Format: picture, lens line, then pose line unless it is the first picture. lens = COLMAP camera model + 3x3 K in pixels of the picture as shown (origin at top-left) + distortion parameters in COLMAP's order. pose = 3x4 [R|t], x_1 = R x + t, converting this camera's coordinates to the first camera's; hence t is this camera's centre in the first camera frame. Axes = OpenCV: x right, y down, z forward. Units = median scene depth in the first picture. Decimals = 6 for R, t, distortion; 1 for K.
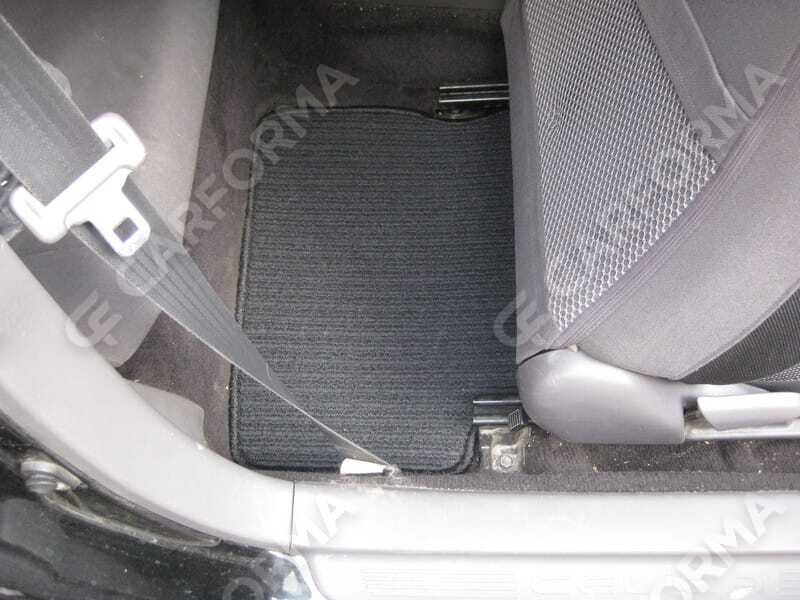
lens RADIAL K [[876.0, 0, 400.0], [0, 876.0, 300.0], [0, 0, 1]] dist [-0.148068, 0.014806]
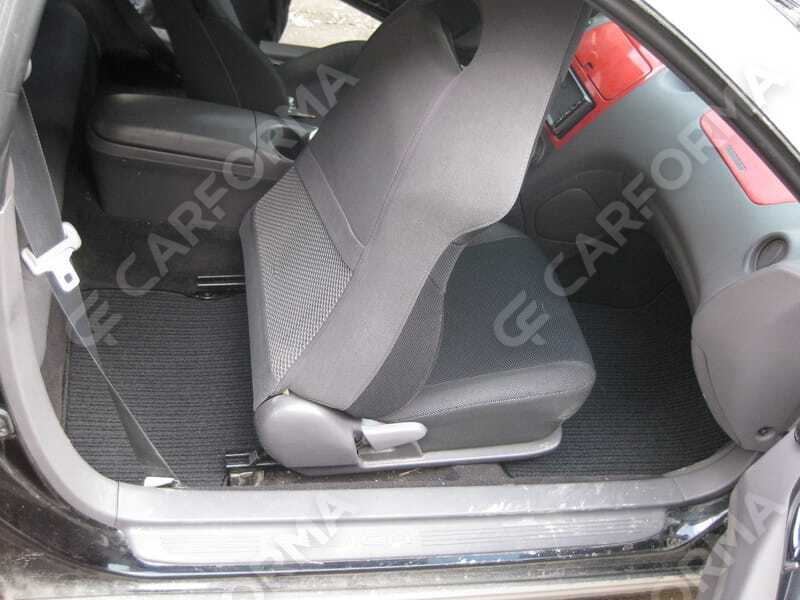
lens RADIAL K [[876.0, 0, 400.0], [0, 876.0, 300.0], [0, 0, 1]] dist [-0.148068, 0.014806]
pose [[0.951315, 0.028199, 0.306927, -0.119563], [0.070034, 0.949983, -0.304348, 0.402163], [-0.300158, 0.311026, 0.901758, -0.663628]]
